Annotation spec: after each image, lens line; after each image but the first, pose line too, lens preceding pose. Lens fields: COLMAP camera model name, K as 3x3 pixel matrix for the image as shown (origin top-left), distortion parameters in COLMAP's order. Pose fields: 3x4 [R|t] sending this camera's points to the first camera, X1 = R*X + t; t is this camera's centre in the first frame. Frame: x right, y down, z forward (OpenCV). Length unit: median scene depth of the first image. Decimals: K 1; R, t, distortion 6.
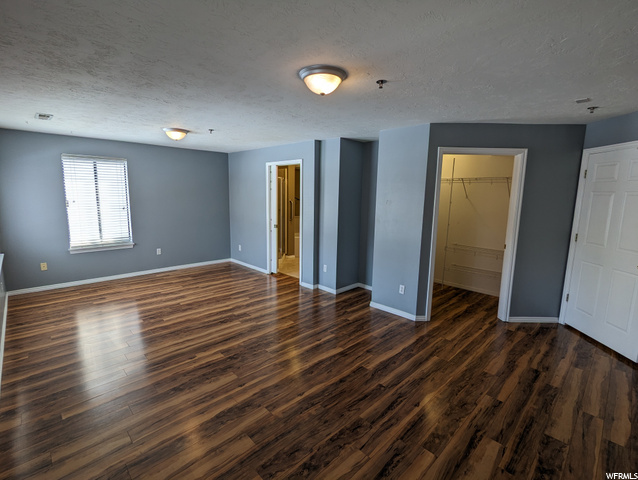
lens RADIAL K [[299.5, 0, 315.7], [0, 299.5, 239.6], [0, 0, 1]] dist [-0.001056, -0.000417]
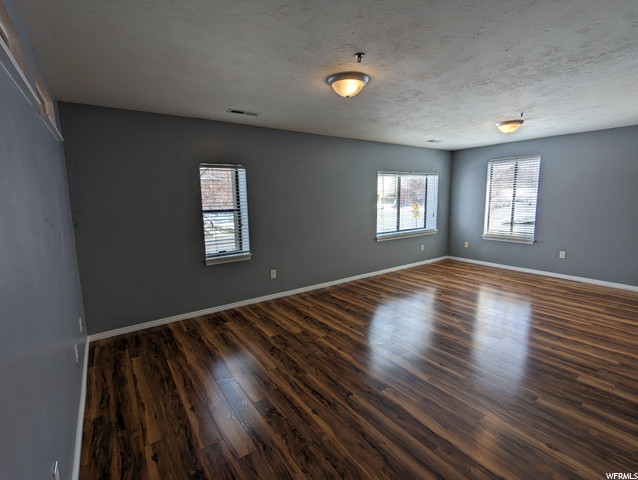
lens RADIAL K [[299.5, 0, 315.9], [0, 299.5, 239.1], [0, 0, 1]] dist [-0.001056, -0.000417]
pose [[-0.144158, 0.129584, -0.981033, 0.962359], [-0.138296, 0.979021, 0.149640, -0.080515], [0.979843, 0.157244, -0.123213, 0.857438]]
